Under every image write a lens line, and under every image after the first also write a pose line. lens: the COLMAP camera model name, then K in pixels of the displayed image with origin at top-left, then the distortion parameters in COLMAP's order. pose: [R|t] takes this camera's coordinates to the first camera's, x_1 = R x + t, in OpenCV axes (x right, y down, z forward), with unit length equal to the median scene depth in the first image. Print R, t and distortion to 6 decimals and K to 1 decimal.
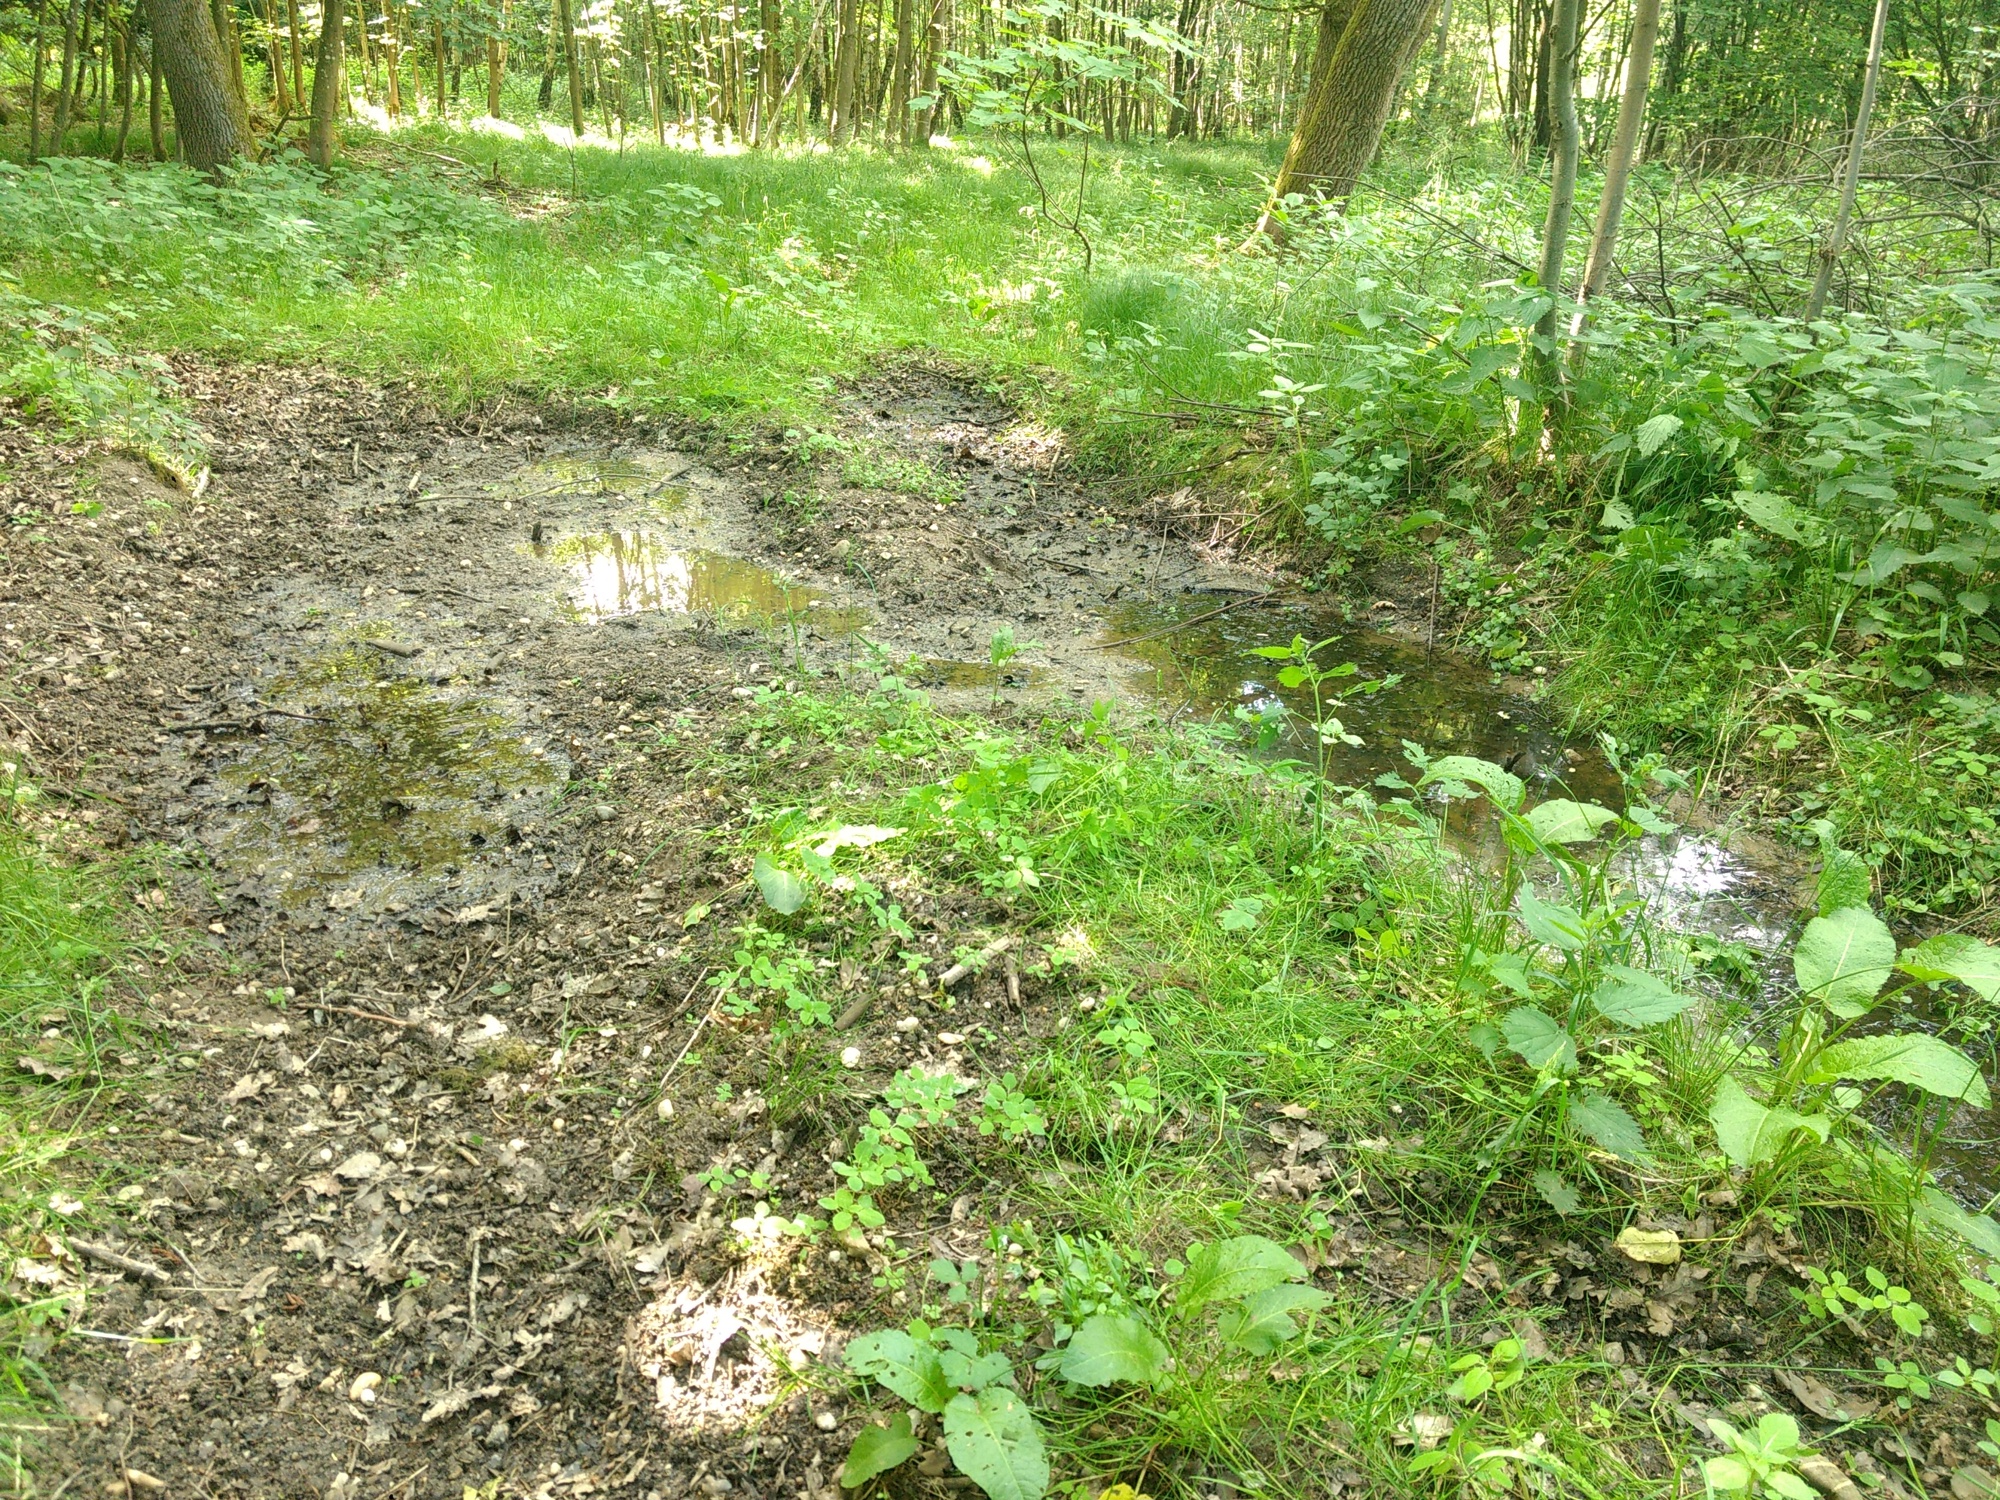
lens RADIAL K [[1654.8, 0, 1000.0], [0, 1654.8, 750.0], [0, 0, 1]] dist [0.002644, 0.141220]
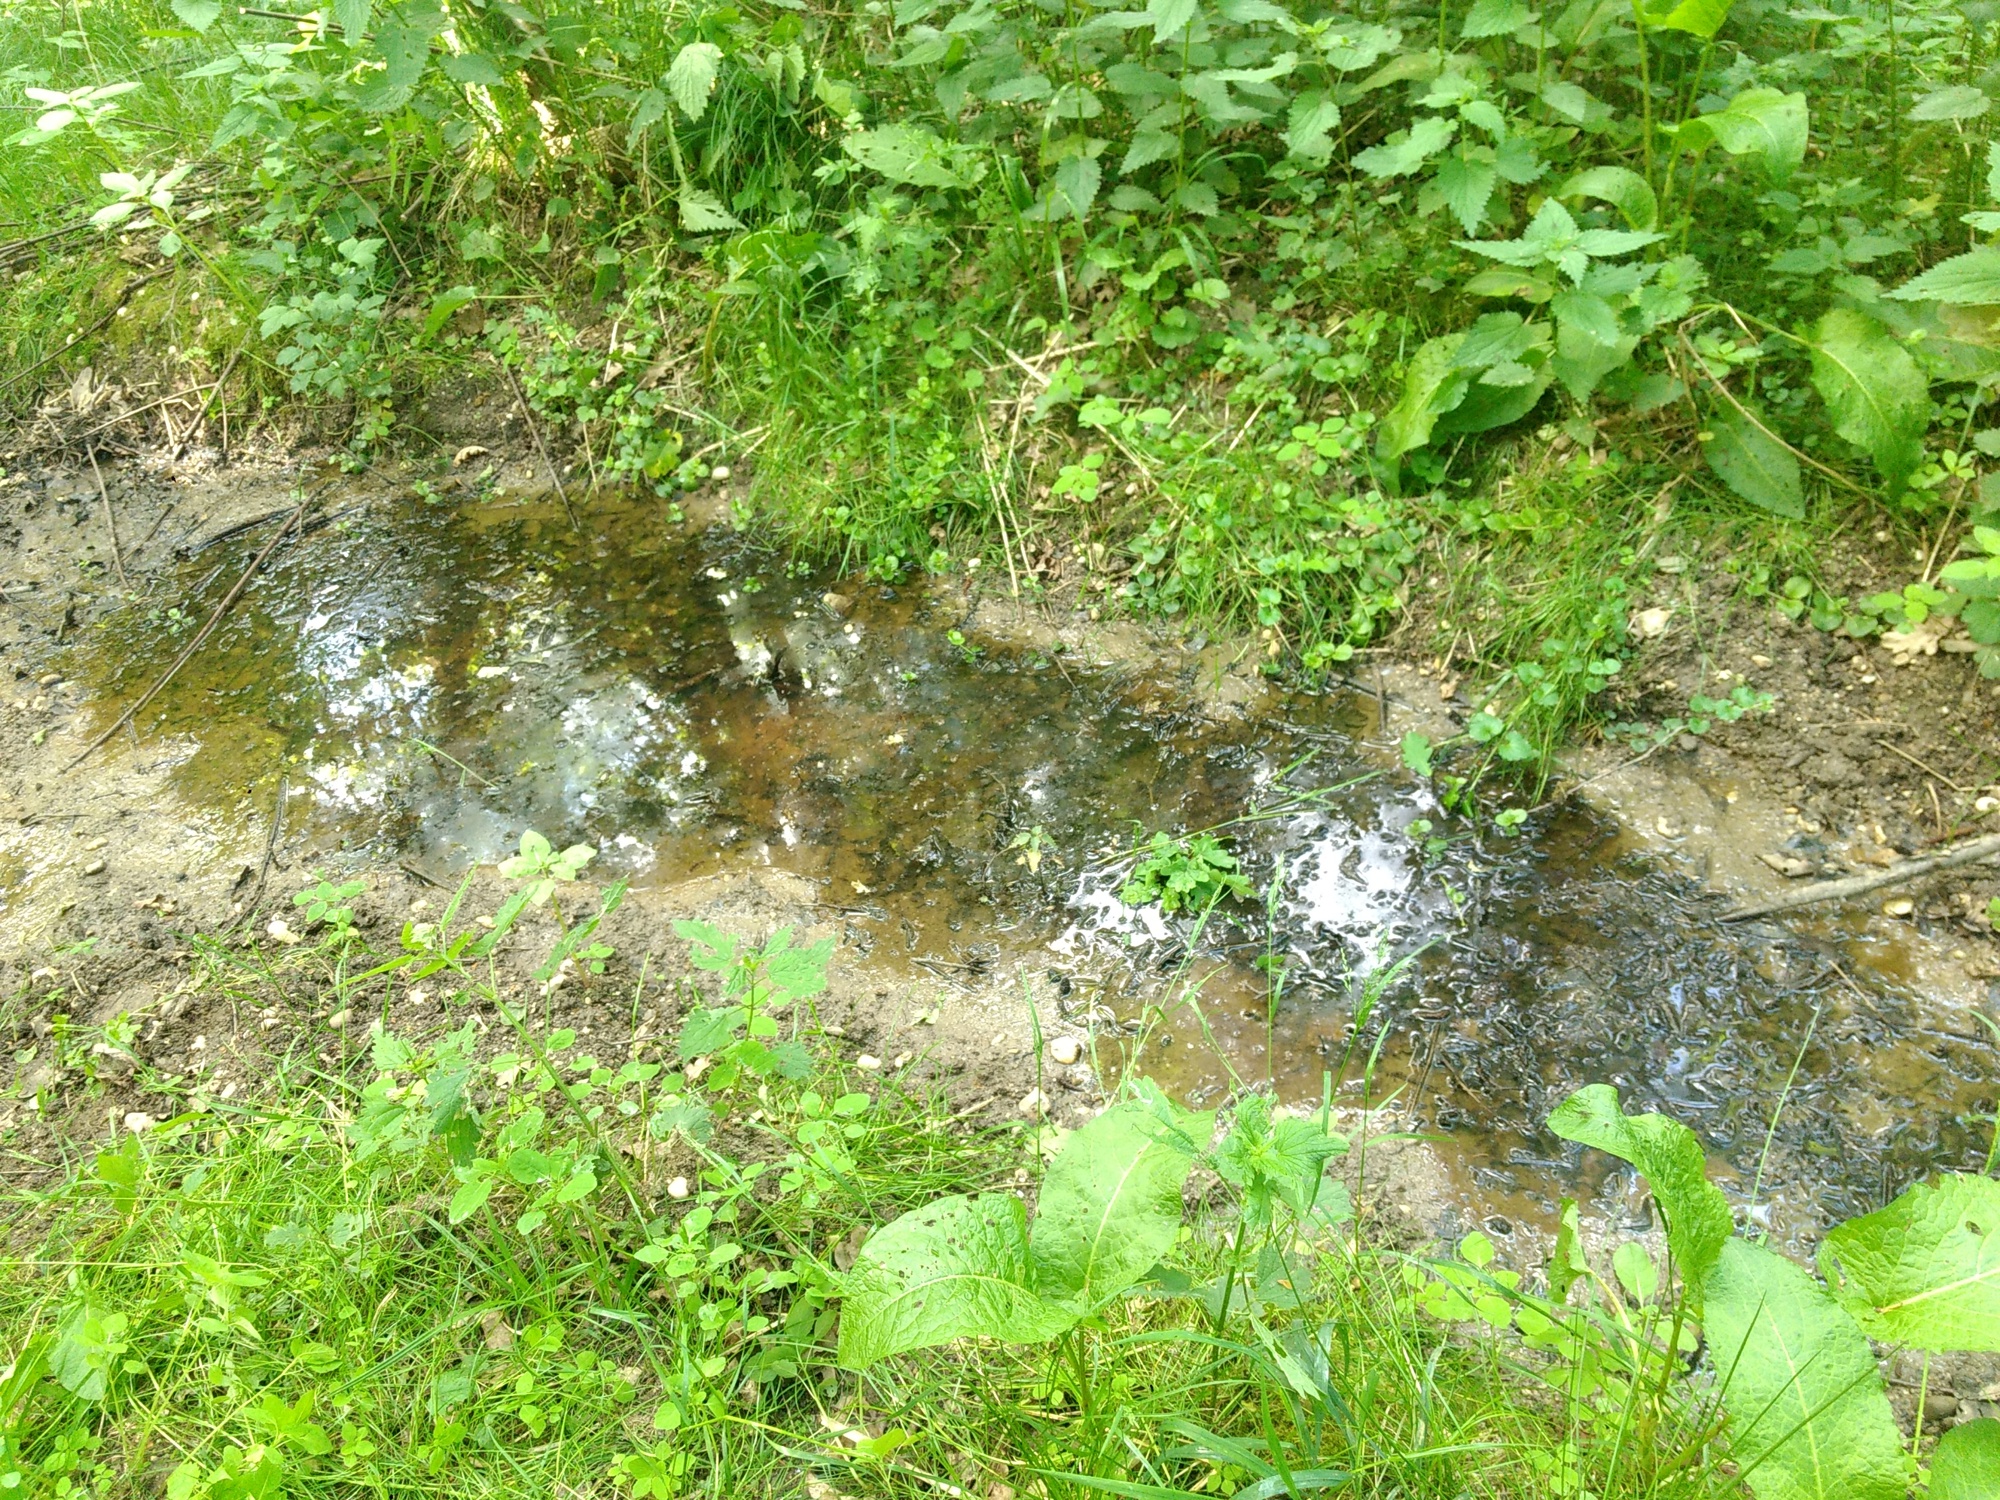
lens RADIAL K [[1654.8, 0, 1000.0], [0, 1654.8, 750.0], [0, 0, 1]] dist [0.002644, 0.141220]
pose [[0.779602, -0.526658, 0.338899, 0.107344], [0.422817, 0.841806, 0.335541, -0.122346], [-0.462003, -0.118296, 0.878953, 0.285530]]
